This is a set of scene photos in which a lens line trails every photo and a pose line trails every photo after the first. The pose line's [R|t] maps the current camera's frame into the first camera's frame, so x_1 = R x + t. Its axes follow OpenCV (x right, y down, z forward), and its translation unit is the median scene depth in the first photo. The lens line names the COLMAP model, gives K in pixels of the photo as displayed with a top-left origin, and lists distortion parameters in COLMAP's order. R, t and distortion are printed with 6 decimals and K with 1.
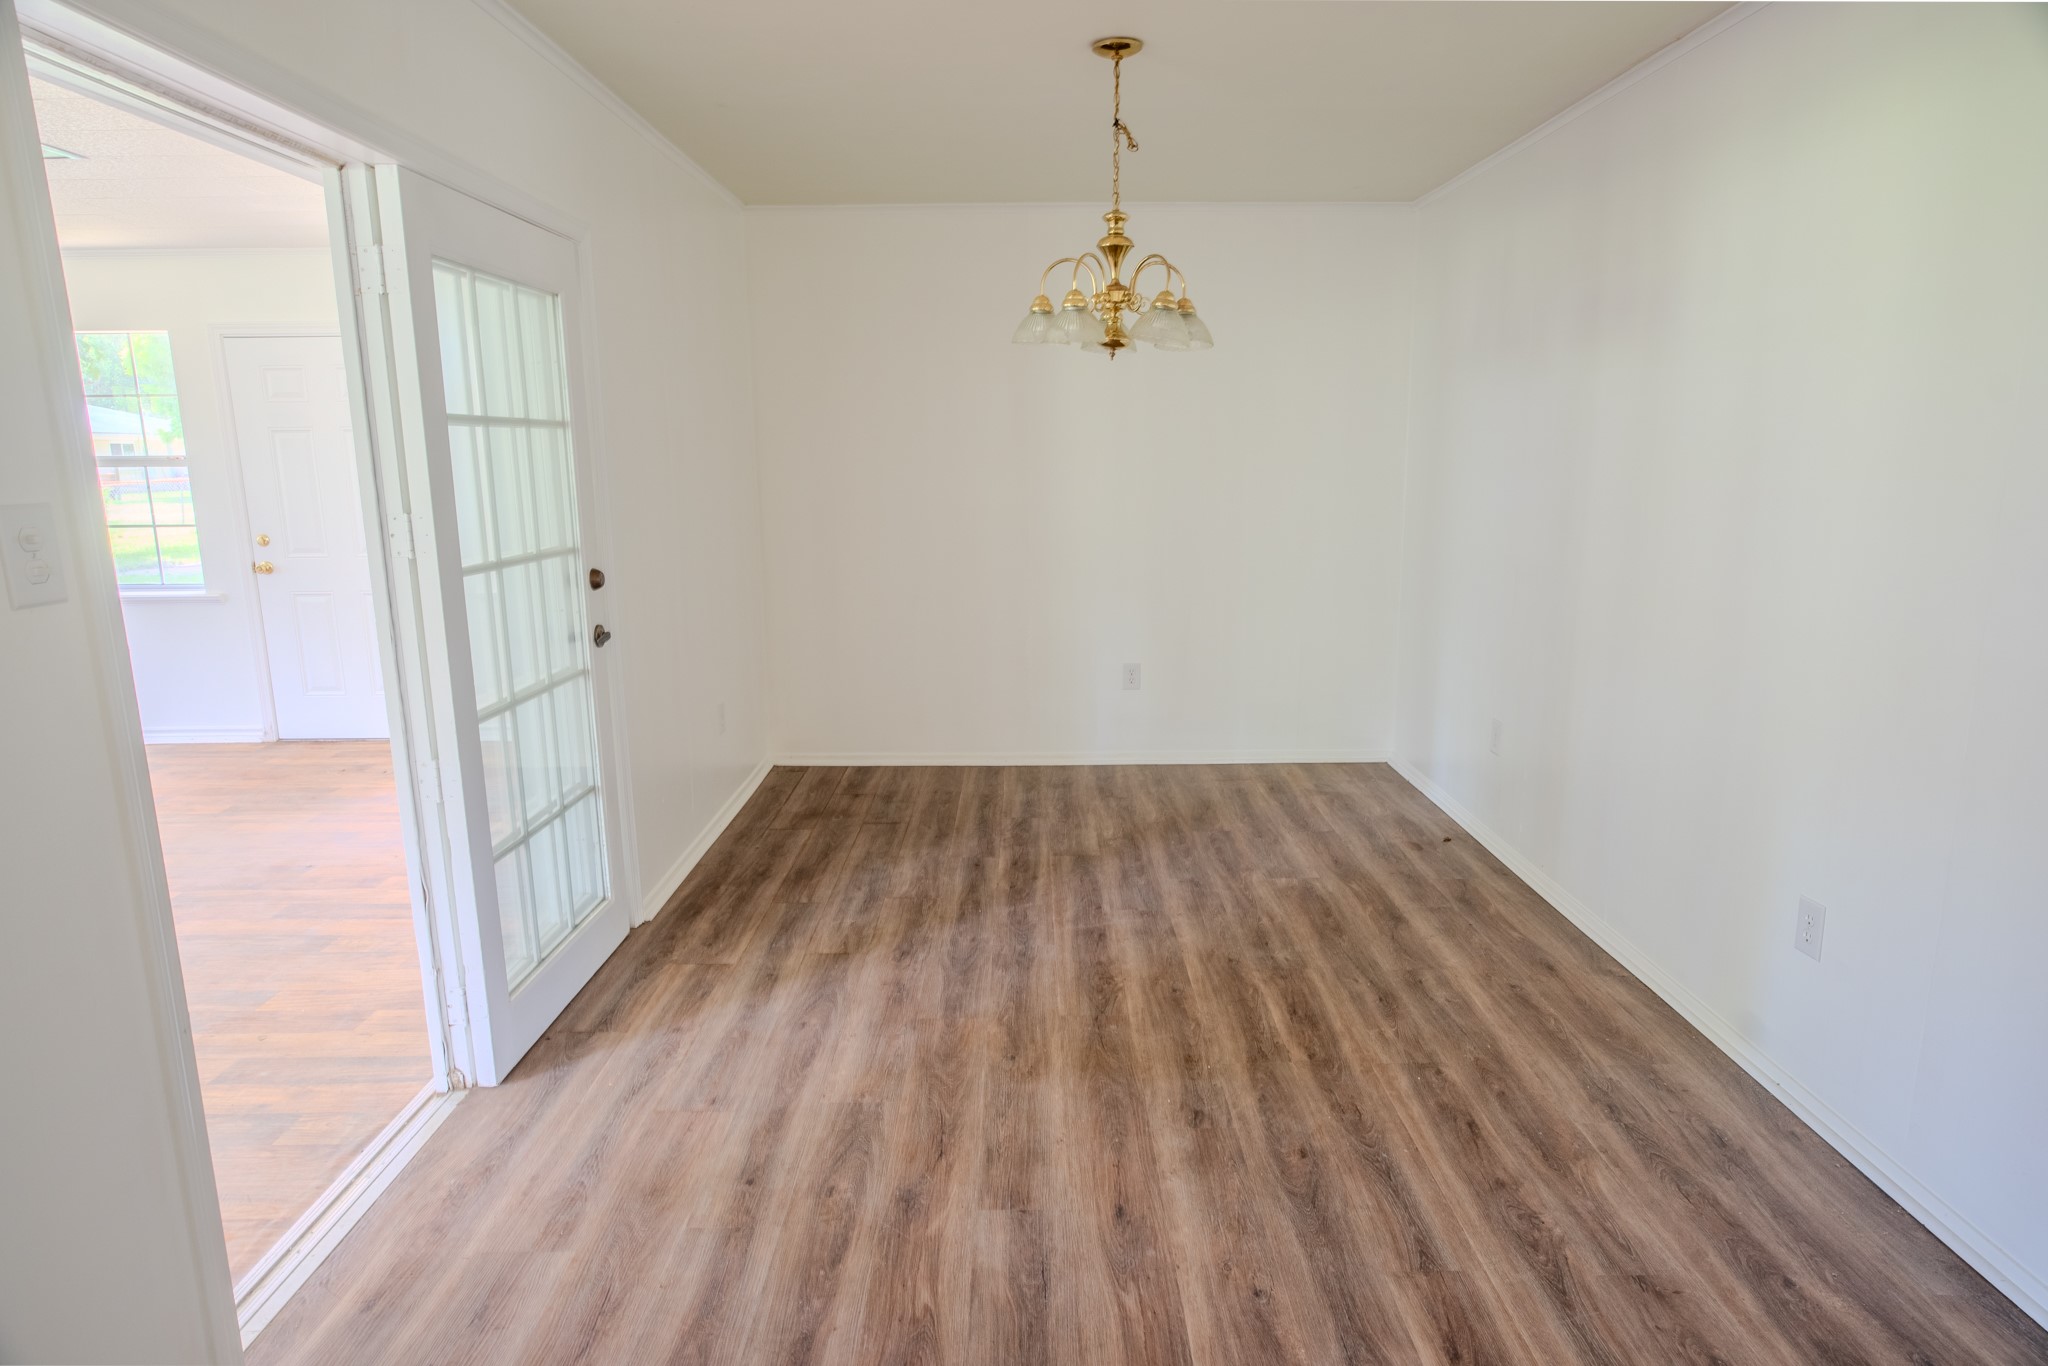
lens RADIAL K [[1168.5, 0, 1022.2], [0, 1168.5, 689.6], [0, 0, 1]] dist [-0.040465, 0.028901]
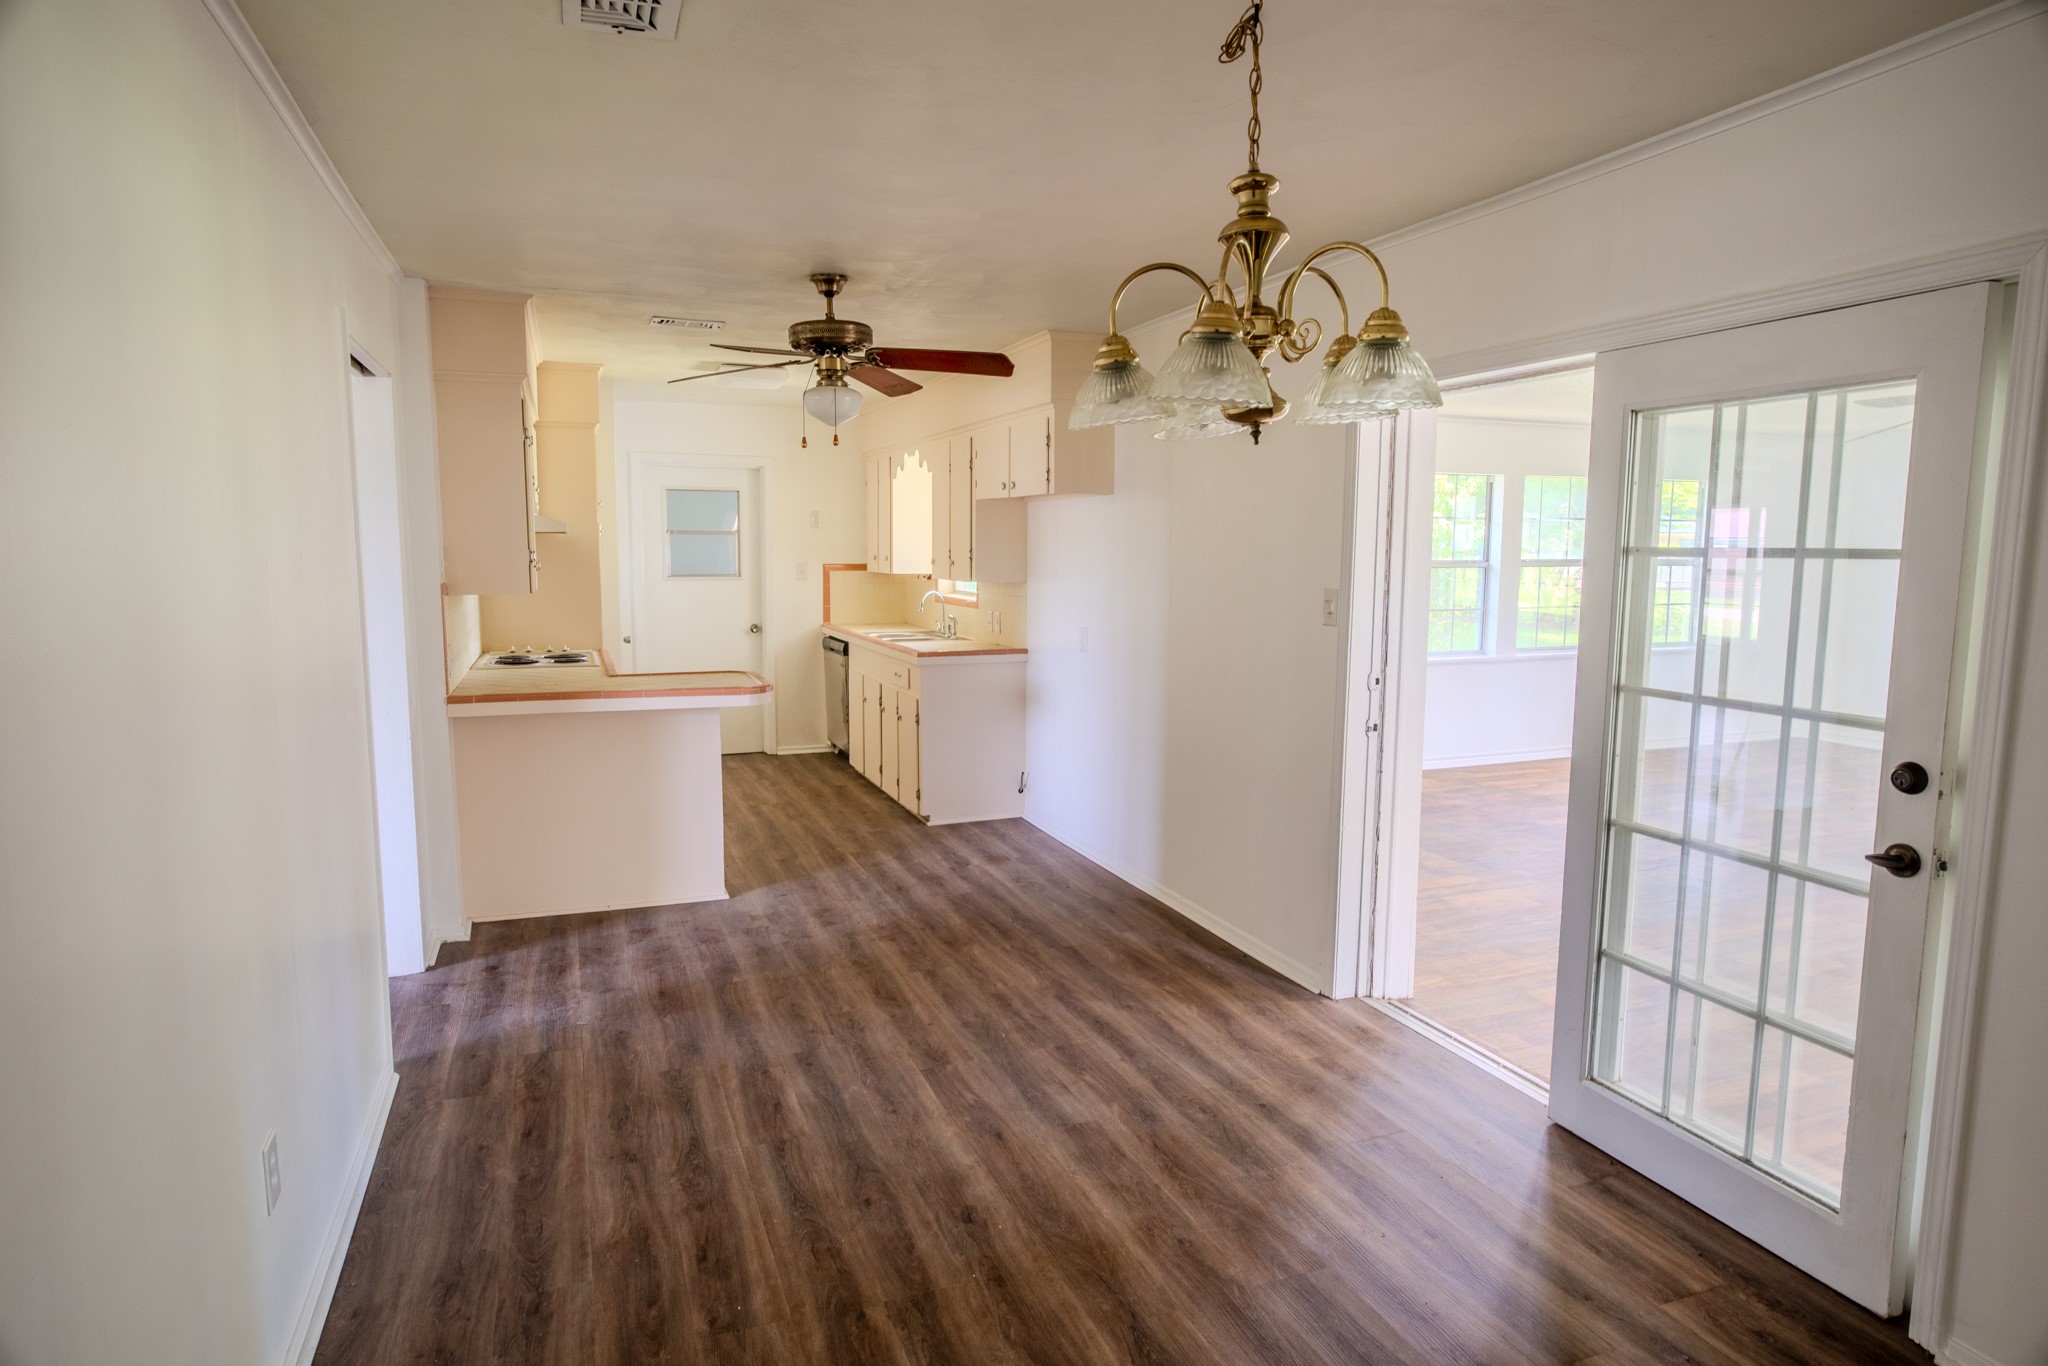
lens RADIAL K [[1168.5, 0, 1022.2], [0, 1168.5, 689.6], [0, 0, 1]] dist [-0.040465, 0.028901]
pose [[-0.930298, 0.049392, -0.363464, 0.469383], [-0.070598, 0.948256, 0.309558, -0.414719], [0.359946, 0.313641, -0.878674, 1.817913]]
